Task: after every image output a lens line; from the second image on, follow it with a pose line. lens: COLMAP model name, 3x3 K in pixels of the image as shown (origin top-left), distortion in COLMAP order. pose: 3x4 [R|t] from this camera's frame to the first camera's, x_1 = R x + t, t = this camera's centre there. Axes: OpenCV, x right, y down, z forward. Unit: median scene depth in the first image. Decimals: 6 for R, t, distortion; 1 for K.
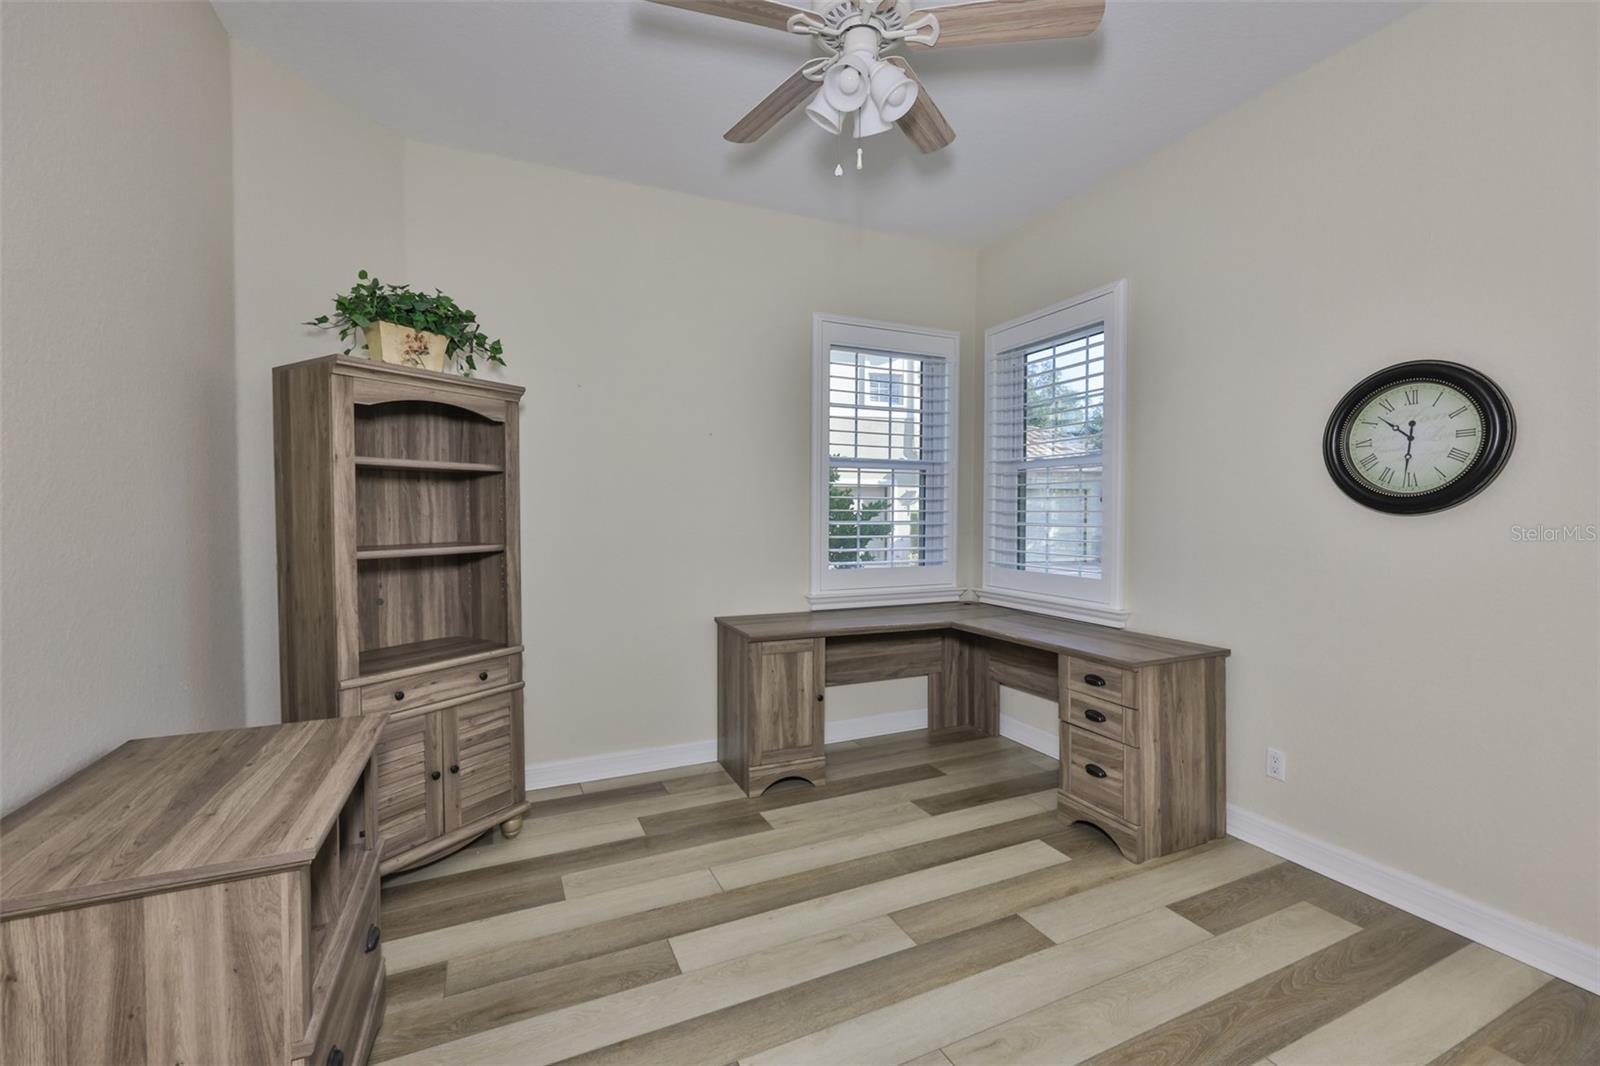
lens RADIAL K [[679.7, 0, 800.8], [0, 679.7, 529.7], [0, 0, 1]] dist [-0.003312, 0.000065]
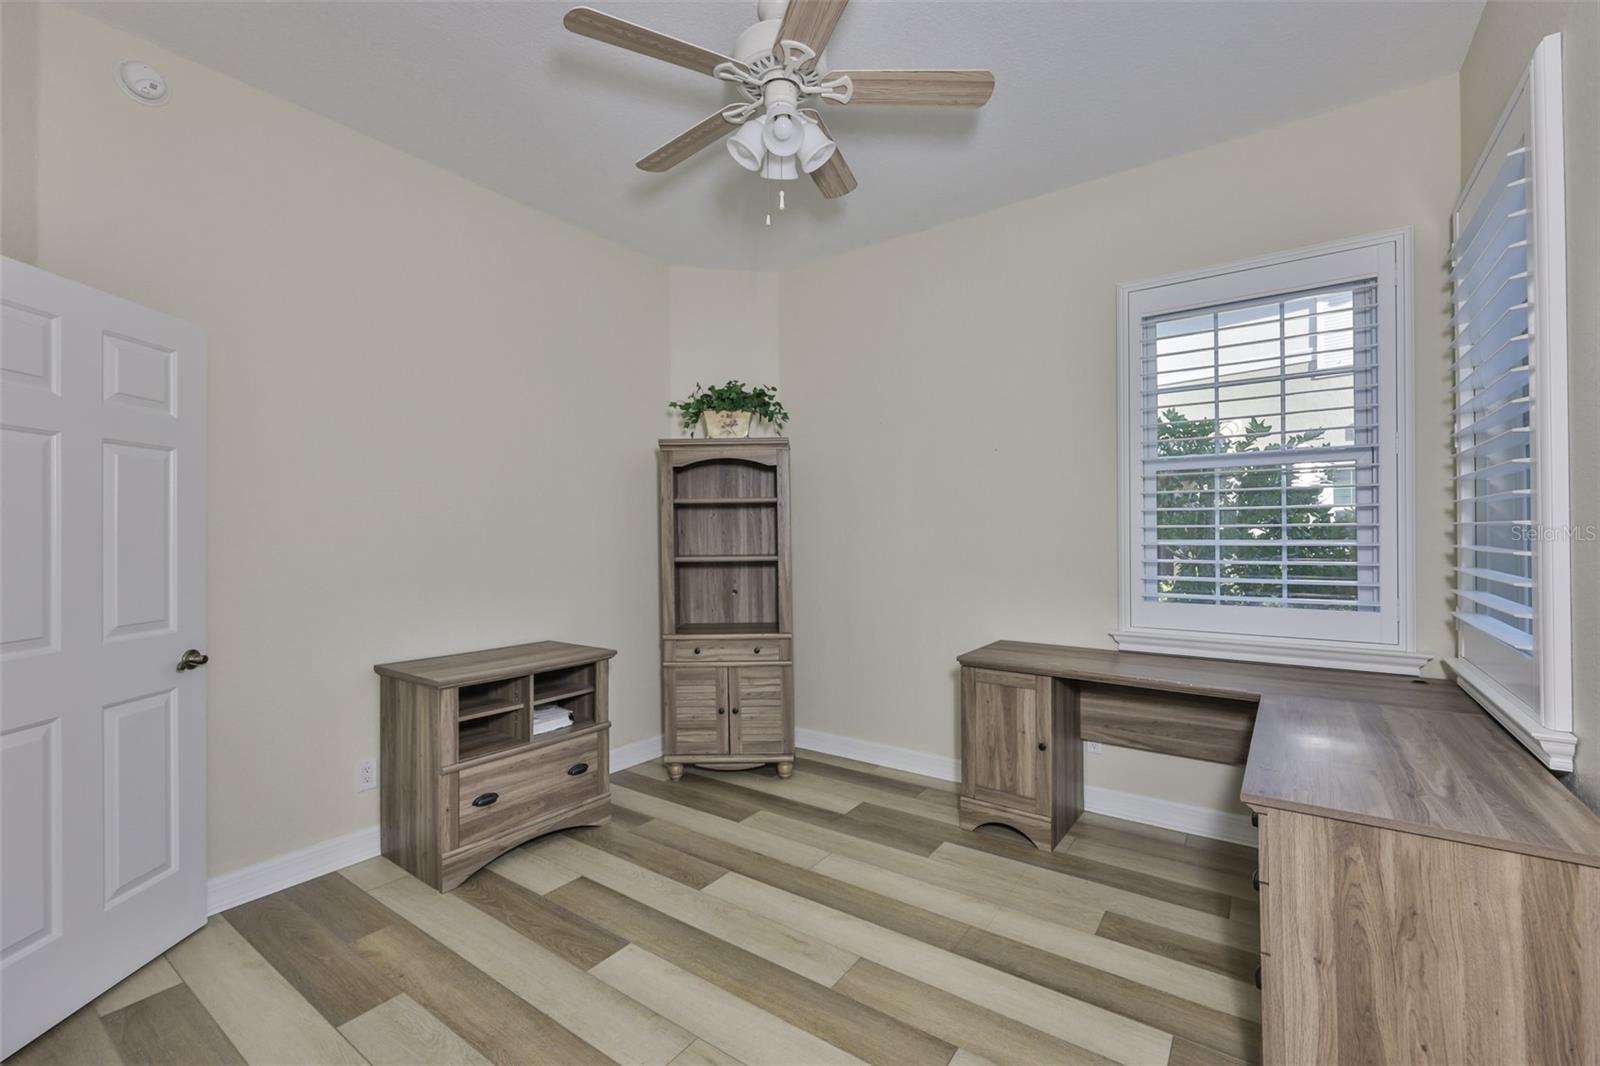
lens RADIAL K [[679.7, 0, 800.8], [0, 679.7, 529.7], [0, 0, 1]] dist [-0.003312, 0.000065]
pose [[0.493021, -0.007785, -0.869982, 0.773626], [-0.013749, 0.999765, -0.016739, -0.008855], [0.869909, 0.020214, 0.492798, 0.382548]]
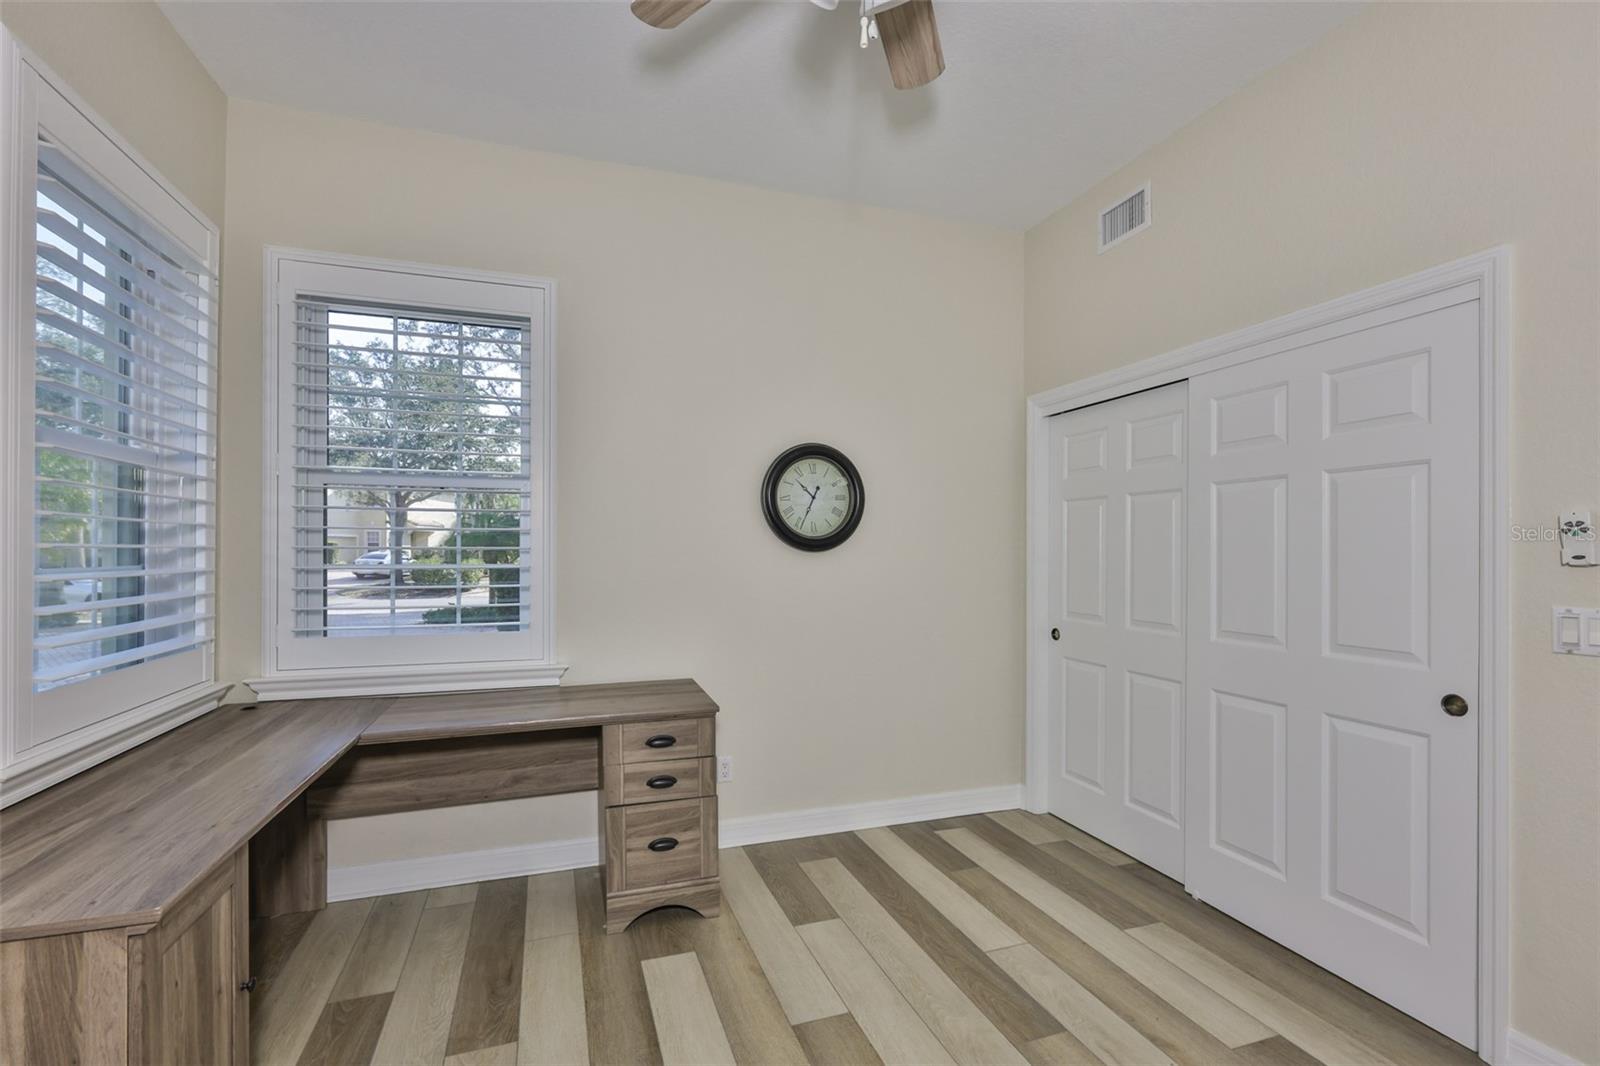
lens RADIAL K [[706.1, 0, 800.0], [0, 706.1, 533.0], [0, 0, 1]] dist [-0.000945, -0.000134]
pose [[0.096679, 0.013390, 0.995226, -0.479147], [0.019004, 0.999702, -0.015296, -0.032692], [-0.995134, 0.020392, 0.096396, 0.745466]]
